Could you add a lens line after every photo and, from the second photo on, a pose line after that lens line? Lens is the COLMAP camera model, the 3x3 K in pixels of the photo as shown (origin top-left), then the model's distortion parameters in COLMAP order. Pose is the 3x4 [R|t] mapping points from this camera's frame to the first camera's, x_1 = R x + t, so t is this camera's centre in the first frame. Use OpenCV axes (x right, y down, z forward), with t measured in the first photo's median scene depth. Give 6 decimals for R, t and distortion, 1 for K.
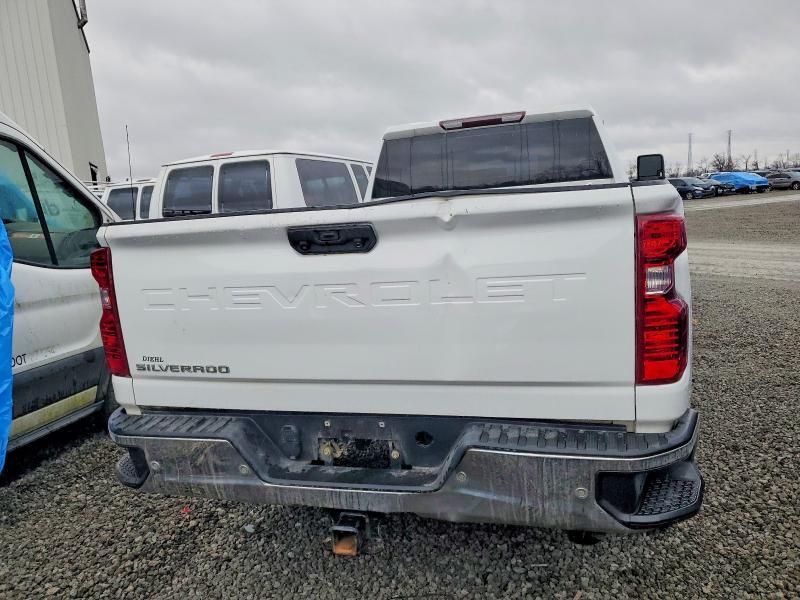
lens RADIAL K [[646.5, 0, 404.4], [0, 646.5, 302.9], [0, 0, 1]] dist [0.028951, 0.001545]
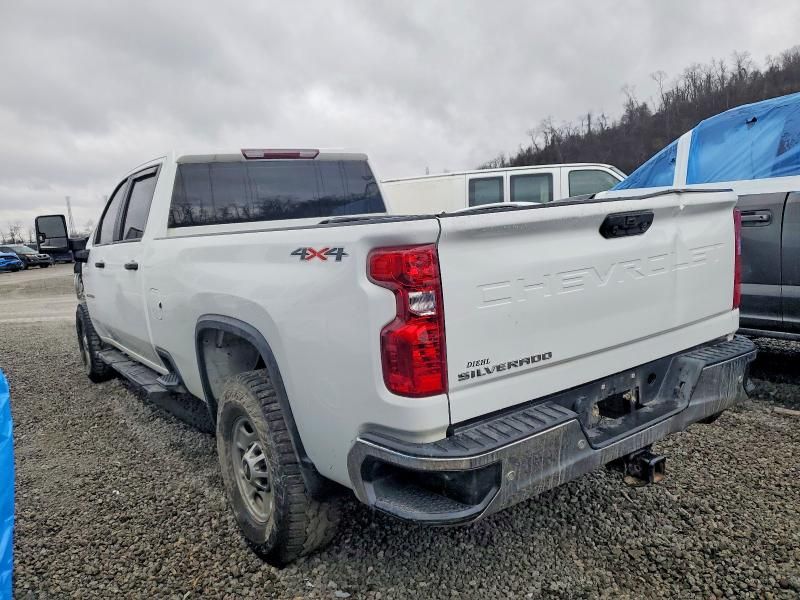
lens RADIAL K [[646.5, 0, 404.4], [0, 646.5, 302.9], [0, 0, 1]] dist [0.028951, 0.001545]
pose [[0.596034, -0.079879, 0.798976, -1.207157], [0.160523, 0.986807, -0.021093, 0.006014], [-0.786750, 0.140826, 0.600993, 0.543878]]
